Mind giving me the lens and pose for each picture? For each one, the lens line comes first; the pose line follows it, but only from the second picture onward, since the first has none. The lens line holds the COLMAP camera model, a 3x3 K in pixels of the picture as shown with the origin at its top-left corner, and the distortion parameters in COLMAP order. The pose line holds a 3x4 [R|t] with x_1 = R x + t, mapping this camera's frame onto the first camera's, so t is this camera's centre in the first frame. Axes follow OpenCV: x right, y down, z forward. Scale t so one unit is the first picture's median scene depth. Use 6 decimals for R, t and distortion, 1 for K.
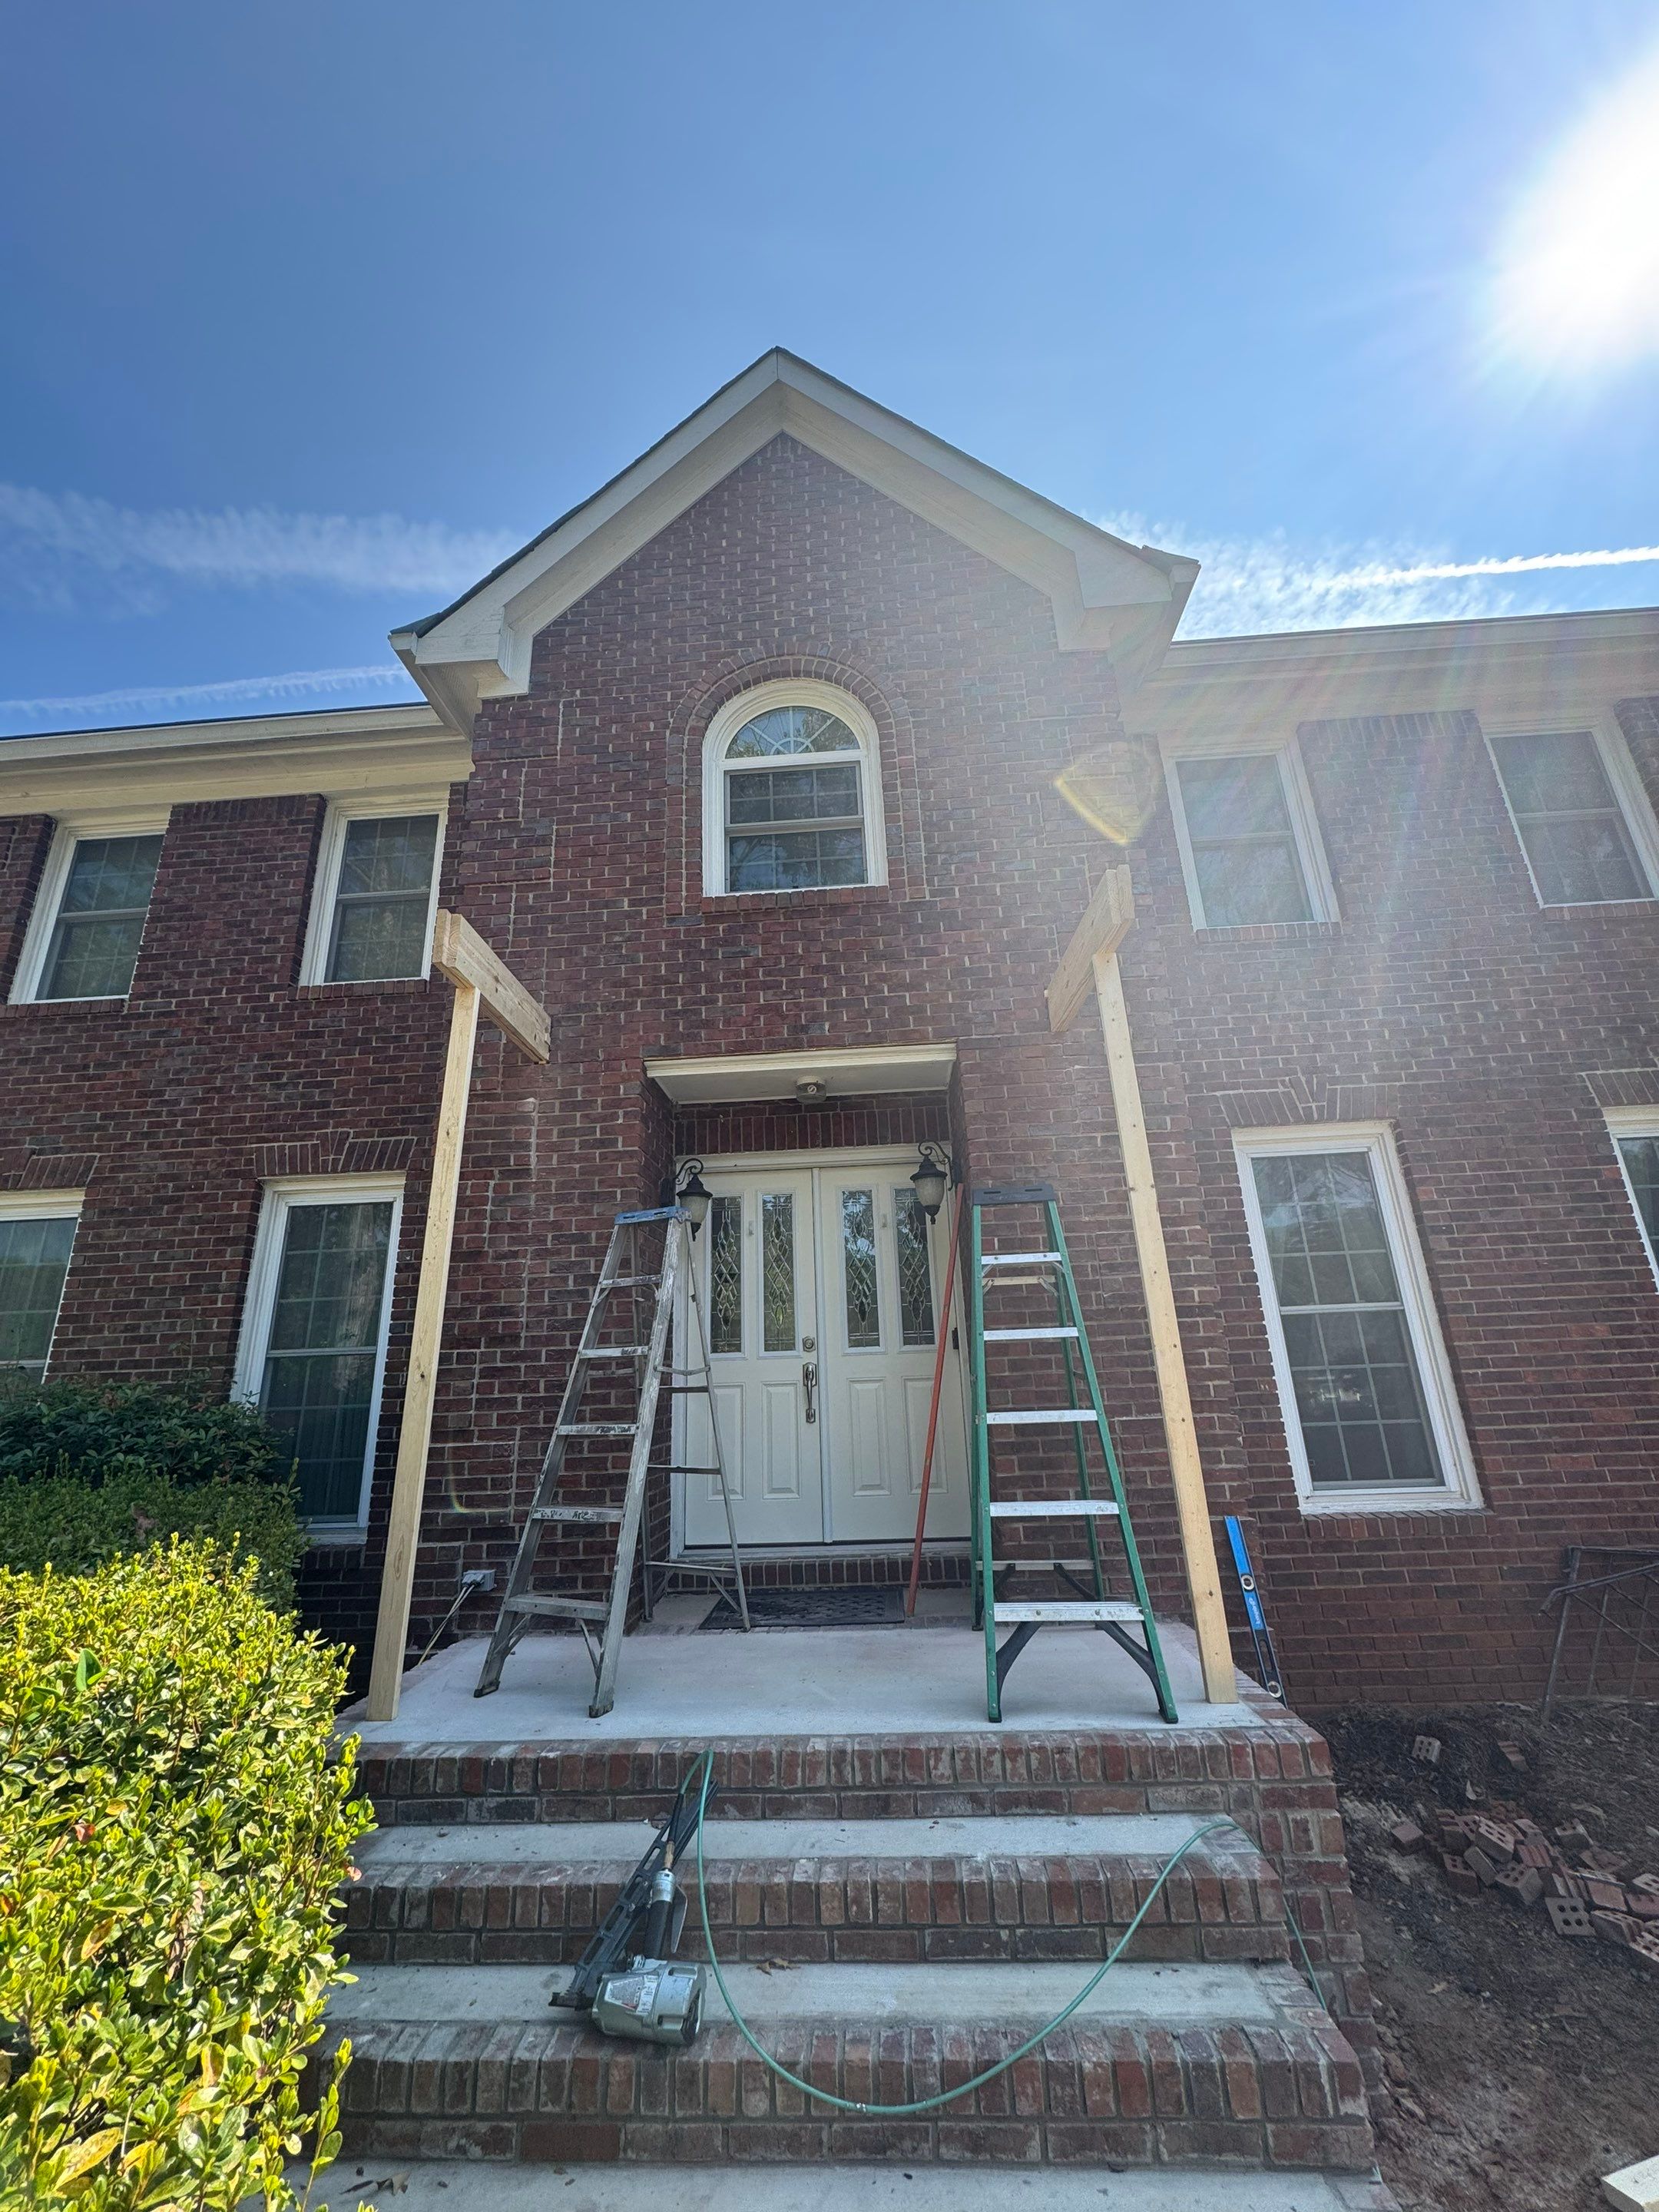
lens RADIAL K [[877.3, 0, 826.1], [0, 877.3, 1106.5], [0, 0, 1]] dist [-0.002241, 0.001137]
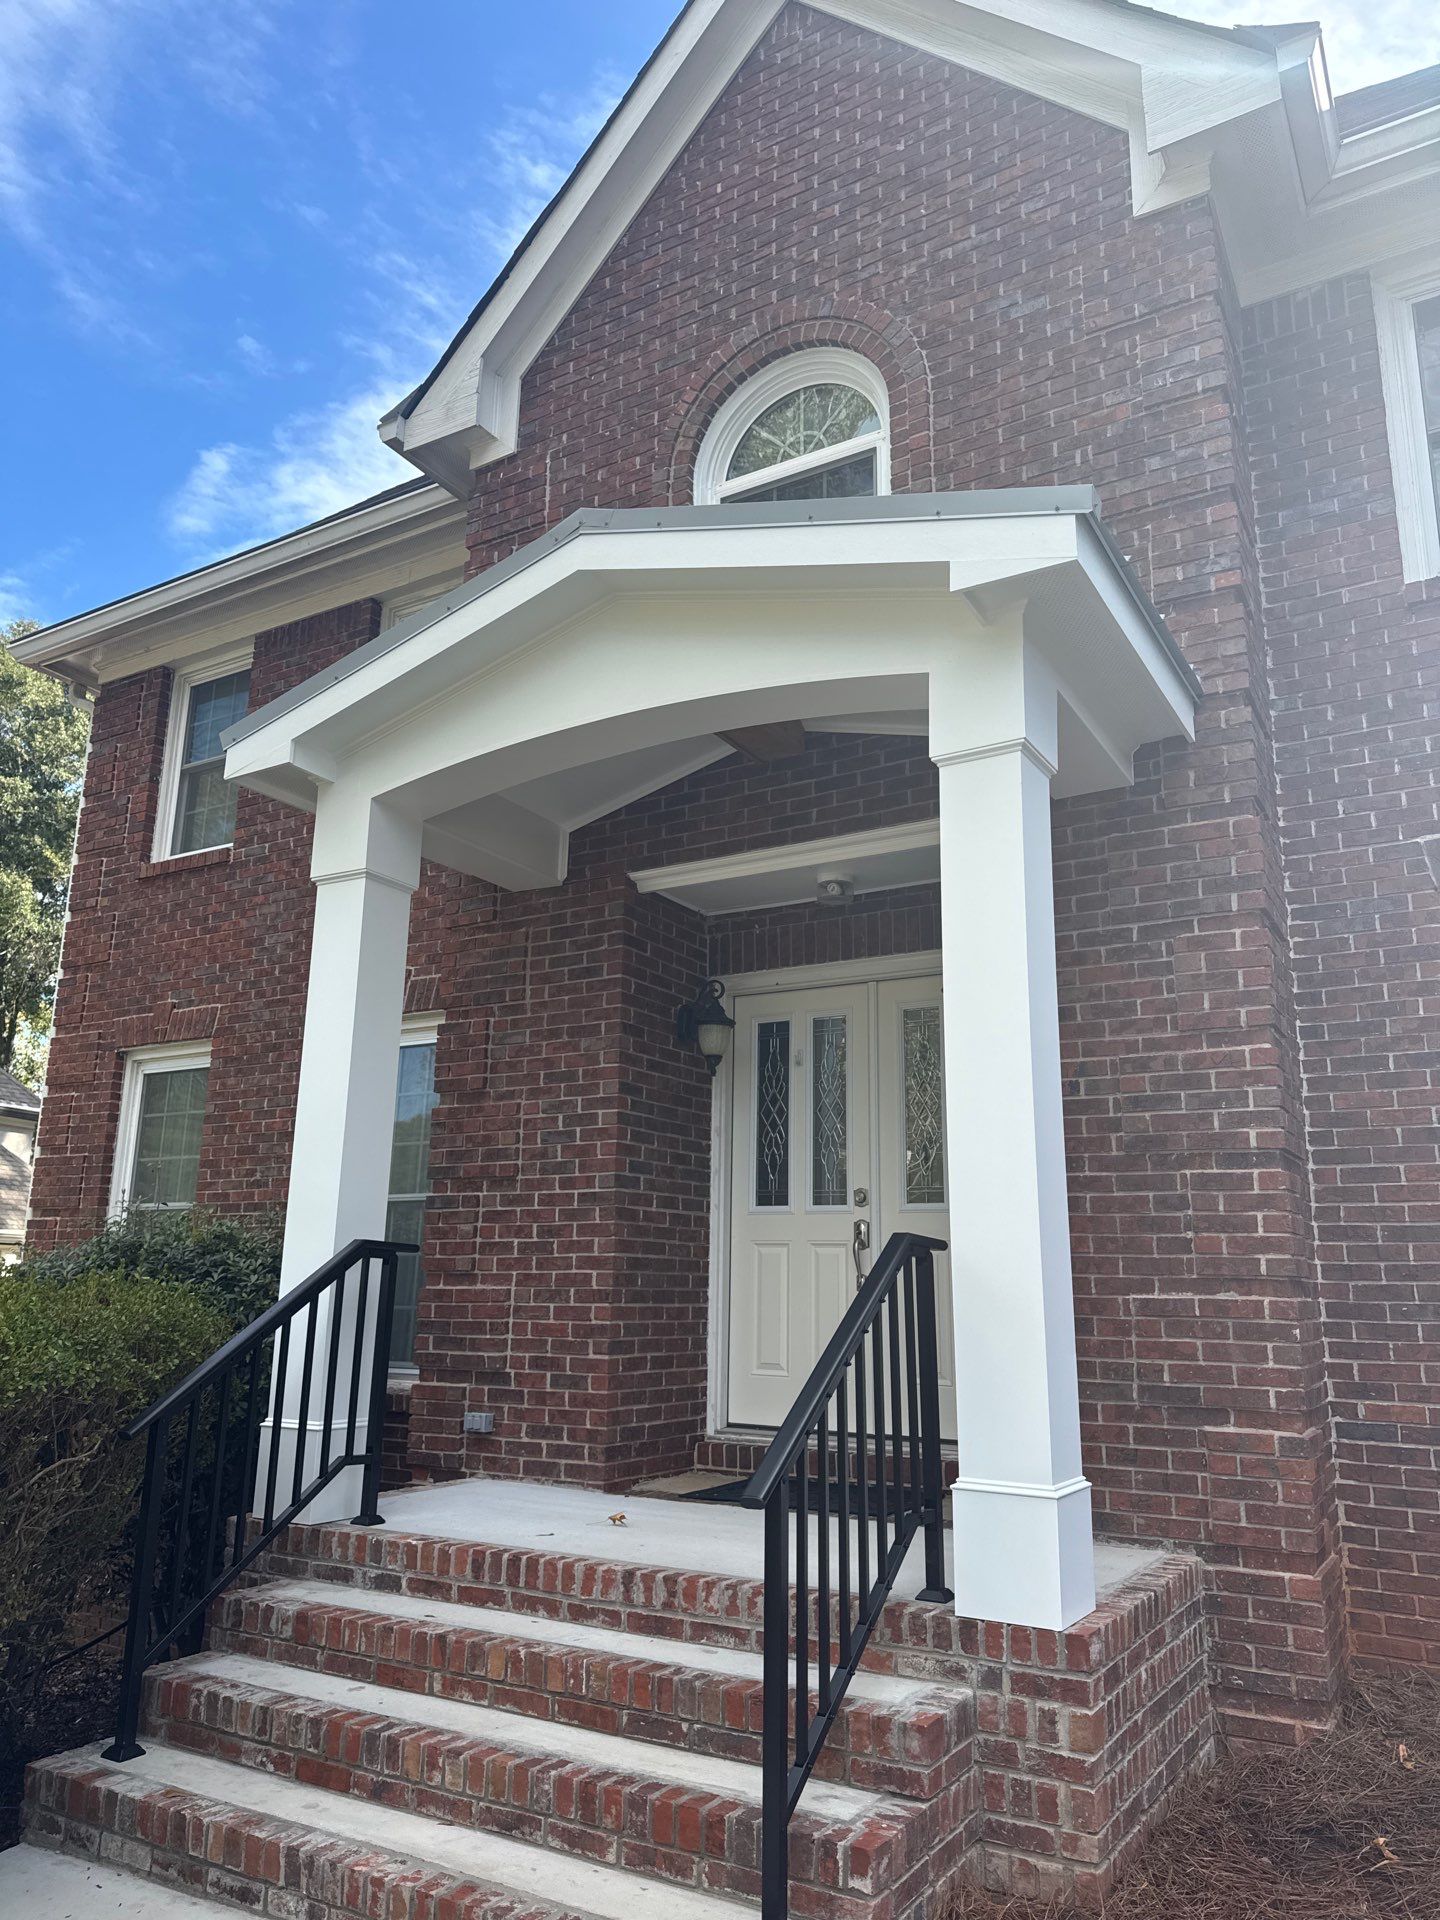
lens RADIAL K [[1357.2, 0, 727.5], [0, 1357.2, 967.9], [0, 0, 1]] dist [0.053246, -0.062588]
pose [[0.890168, -0.056253, -0.452146, 0.504178], [0.090435, 0.994419, 0.054327, -0.025107], [0.446567, -0.089250, 0.890288, -0.177867]]
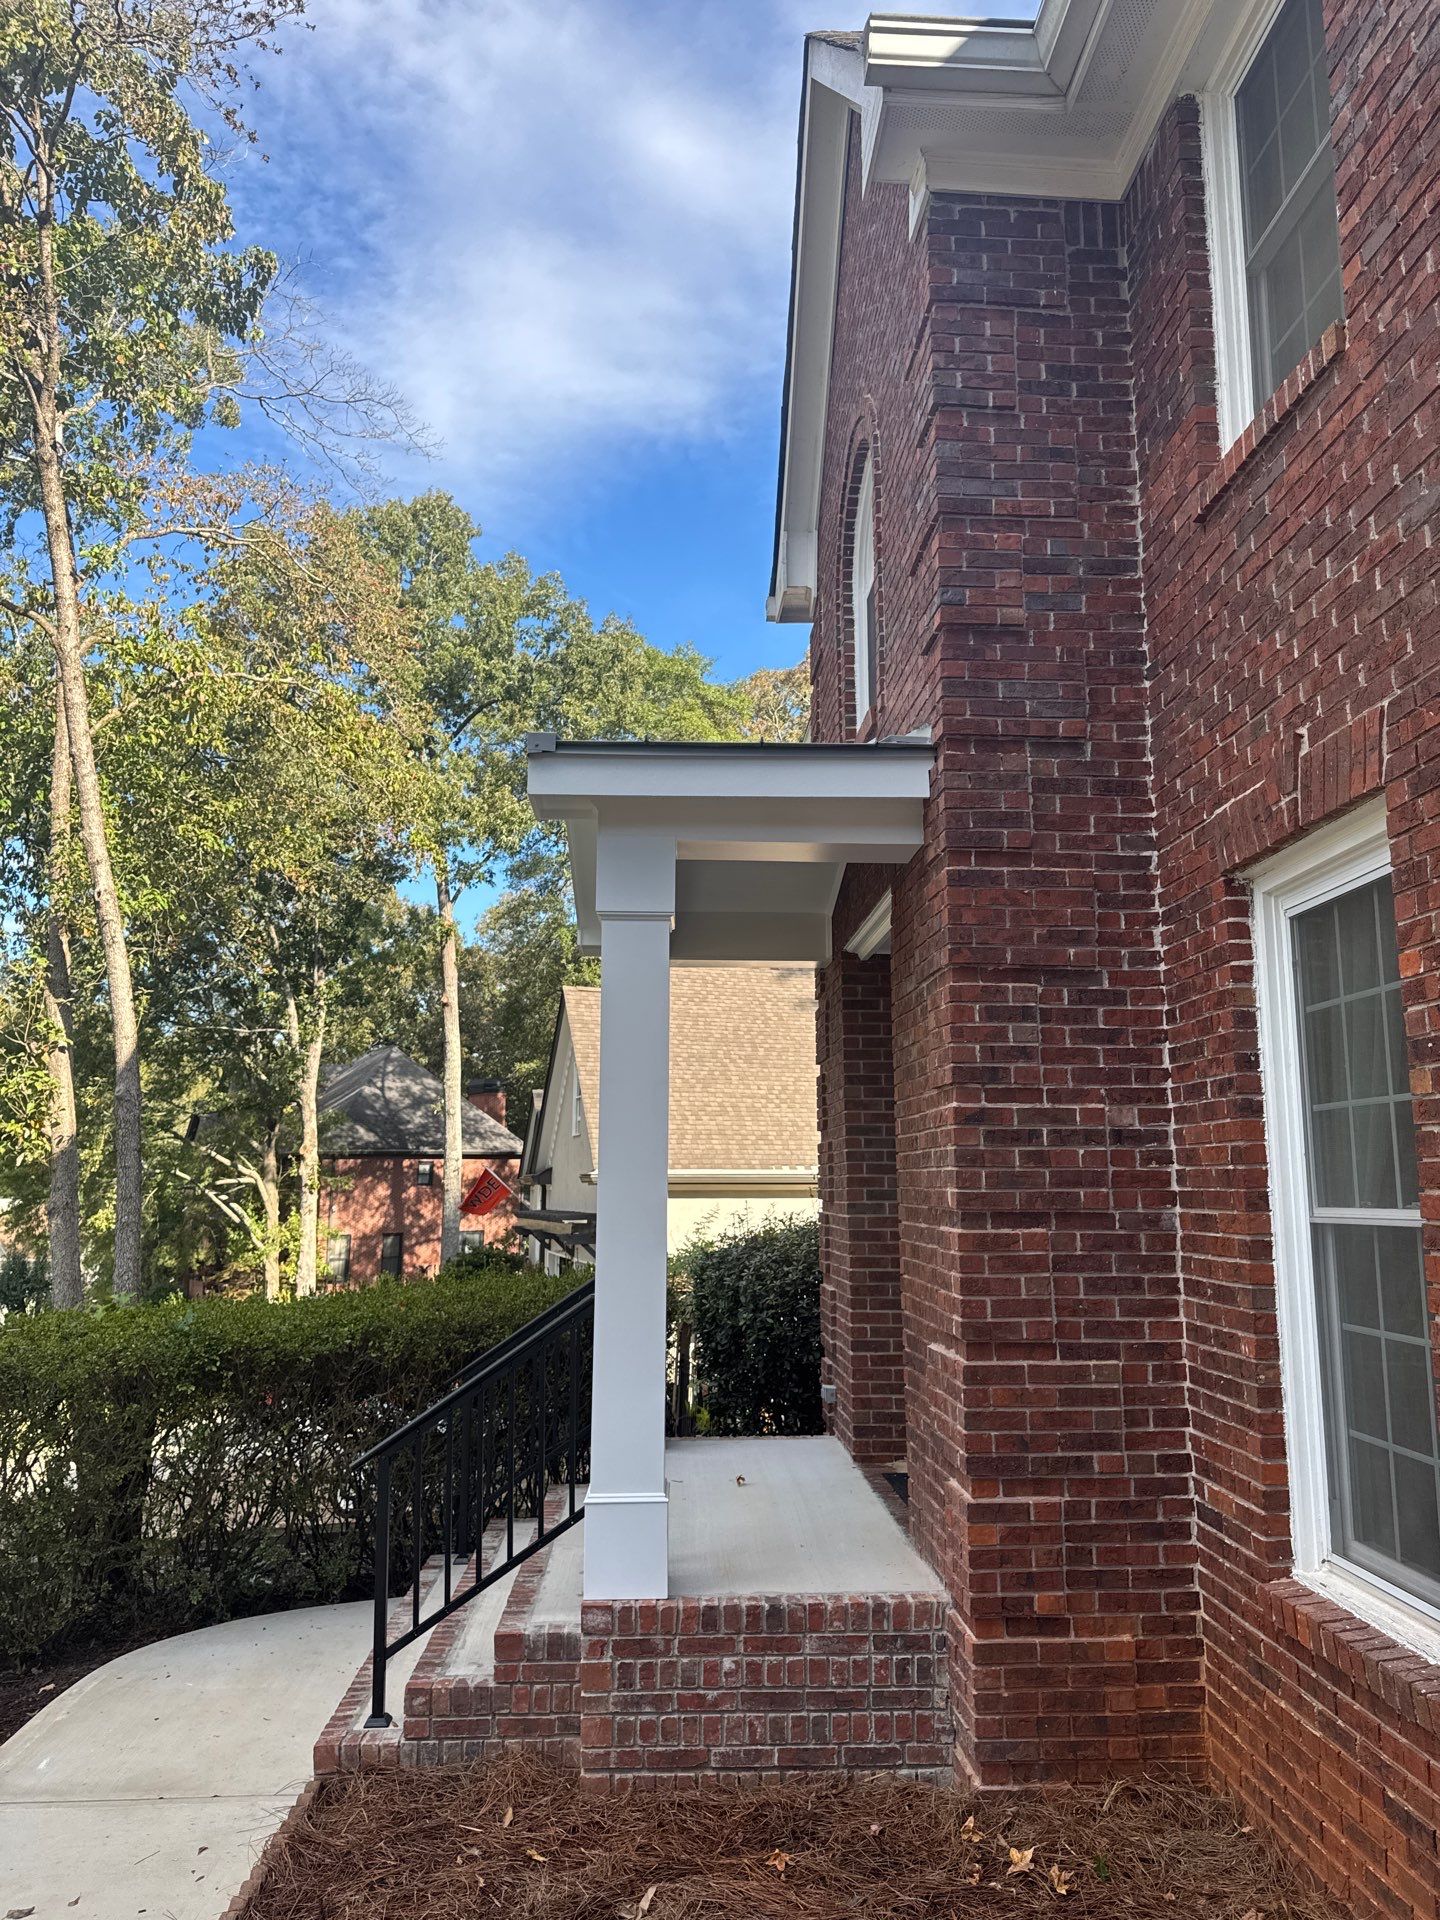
lens RADIAL K [[1357.2, 0, 720.1], [0, 1357.2, 963.5], [0, 0, 1]] dist [0.053246, -0.062588]
pose [[0.108098, -0.125733, -0.986157, 1.407256], [0.295216, 0.951283, -0.088926, 0.064620], [0.949296, -0.281517, 0.139950, 0.645889]]
